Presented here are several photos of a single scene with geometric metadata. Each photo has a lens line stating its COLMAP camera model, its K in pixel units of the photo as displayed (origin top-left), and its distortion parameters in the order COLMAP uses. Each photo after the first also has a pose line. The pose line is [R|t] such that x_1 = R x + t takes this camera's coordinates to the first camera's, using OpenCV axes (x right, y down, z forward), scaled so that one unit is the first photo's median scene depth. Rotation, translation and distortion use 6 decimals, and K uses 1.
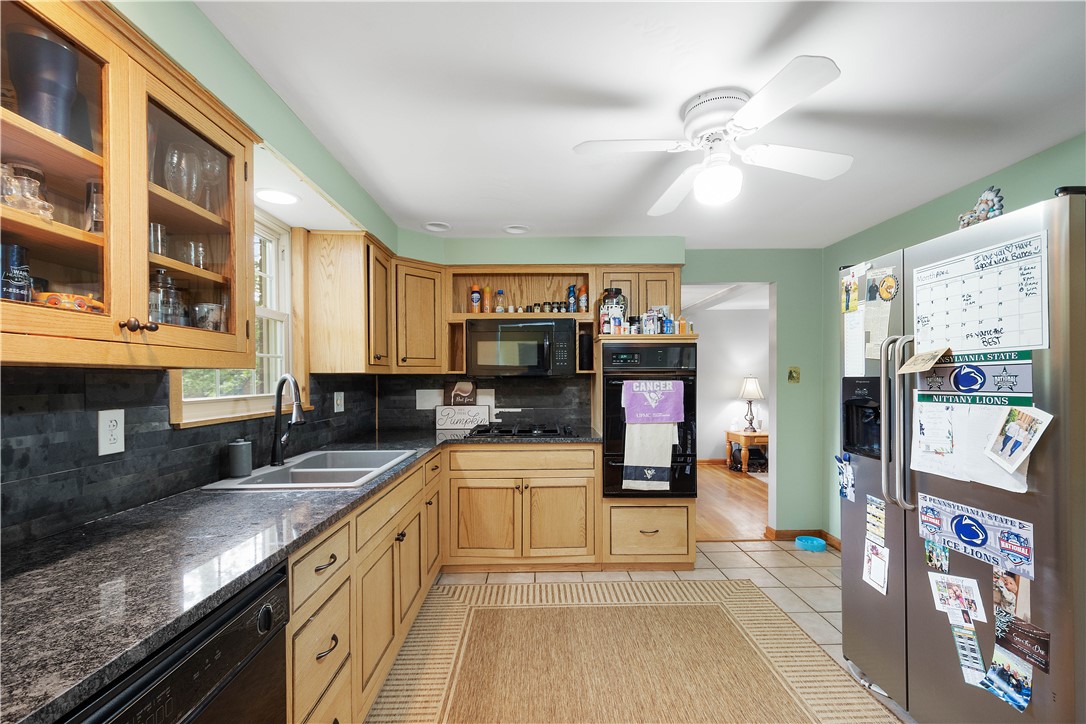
lens RADIAL K [[478.7, 0, 548.2], [0, 478.7, 377.2], [0, 0, 1]] dist [0.013143, -0.002178]
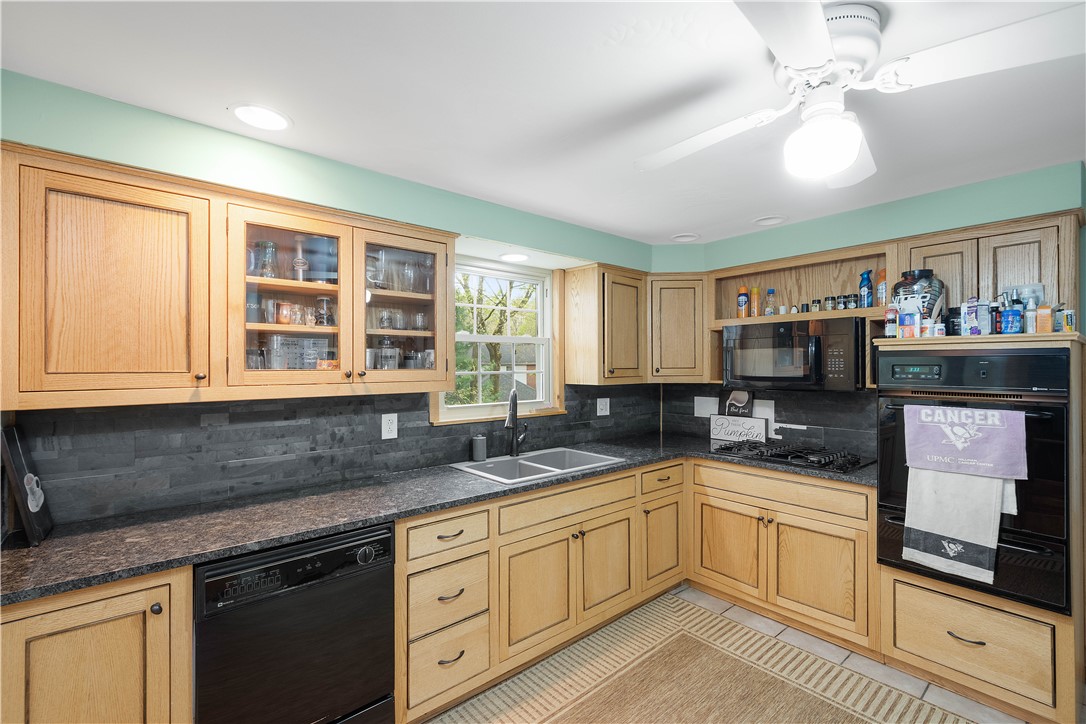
lens RADIAL K [[478.7, 0, 548.4], [0, 478.7, 361.1], [0, 0, 1]] dist [0.013143, -0.002178]
pose [[0.638942, -0.001479, -0.769253, 0.648455], [-0.001456, 0.999994, -0.003132, -0.095596], [0.769253, 0.003121, 0.638936, 0.259812]]
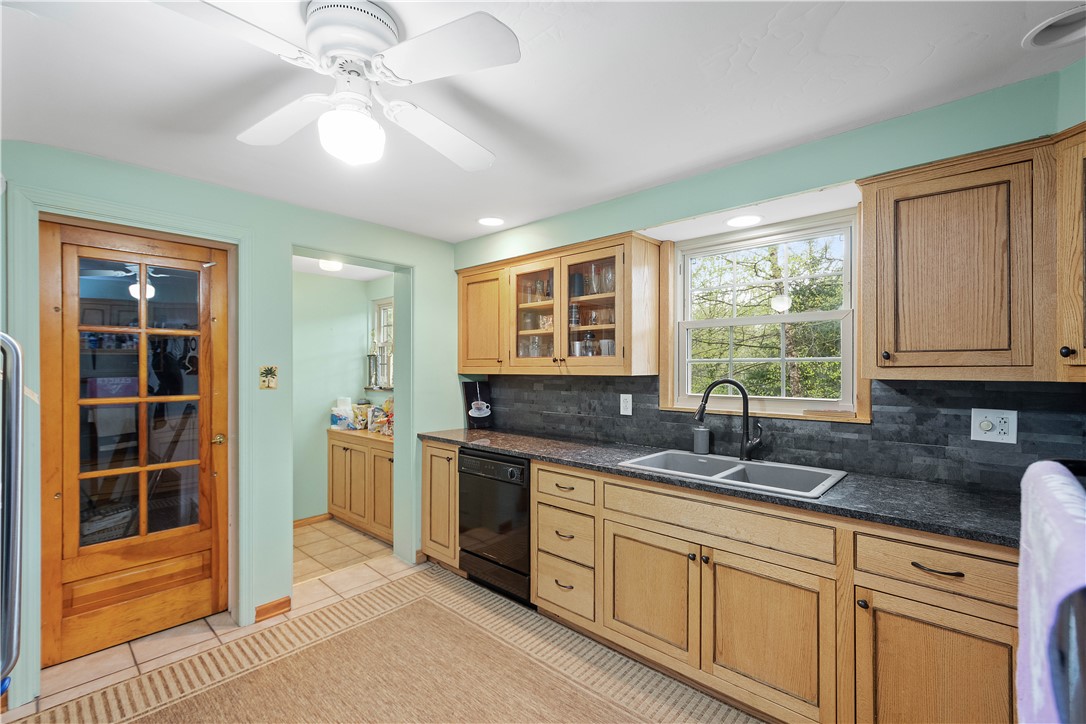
lens RADIAL K [[478.7, 0, 536.9], [0, 478.7, 364.5], [0, 0, 1]] dist [0.013143, -0.002178]
pose [[-0.699925, 0.001512, -0.714214, 0.698849], [0.005049, 0.999983, -0.002832, -0.047043], [0.714198, -0.005588, -0.699921, 1.749518]]
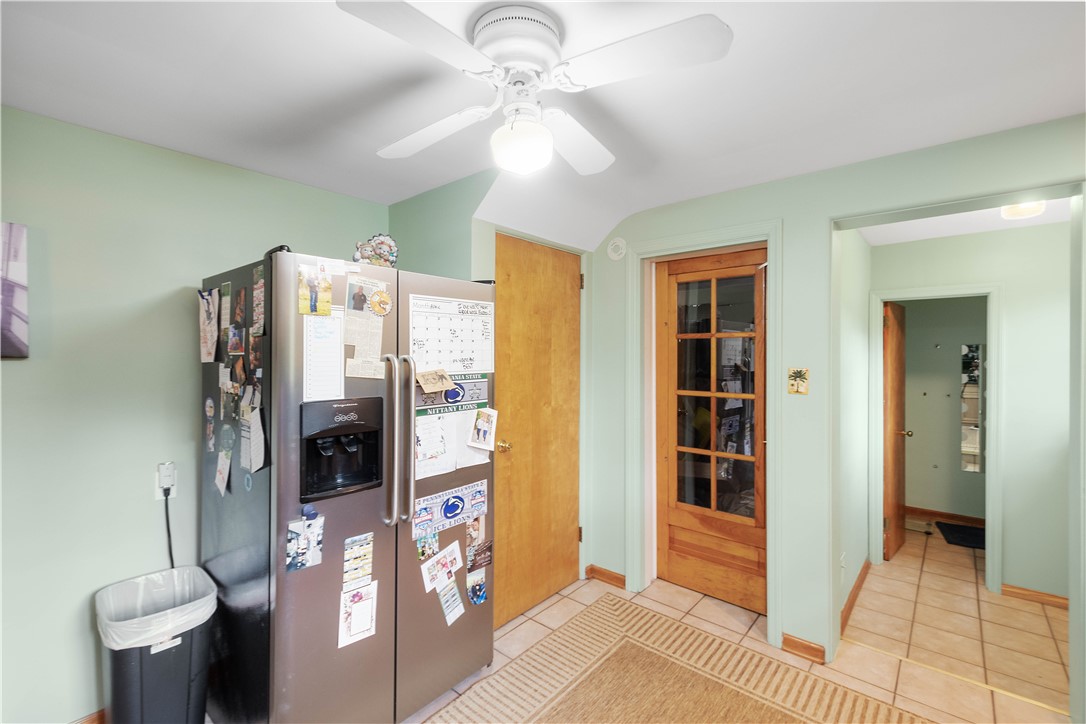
lens RADIAL K [[478.7, 0, 542.3], [0, 478.7, 355.1], [0, 0, 1]] dist [0.013143, -0.002178]
pose [[-0.740082, -0.000139, 0.672516, -0.169370], [-0.001700, 0.999997, -0.001664, -0.084940], [-0.672514, -0.002374, -0.740080, 1.547006]]
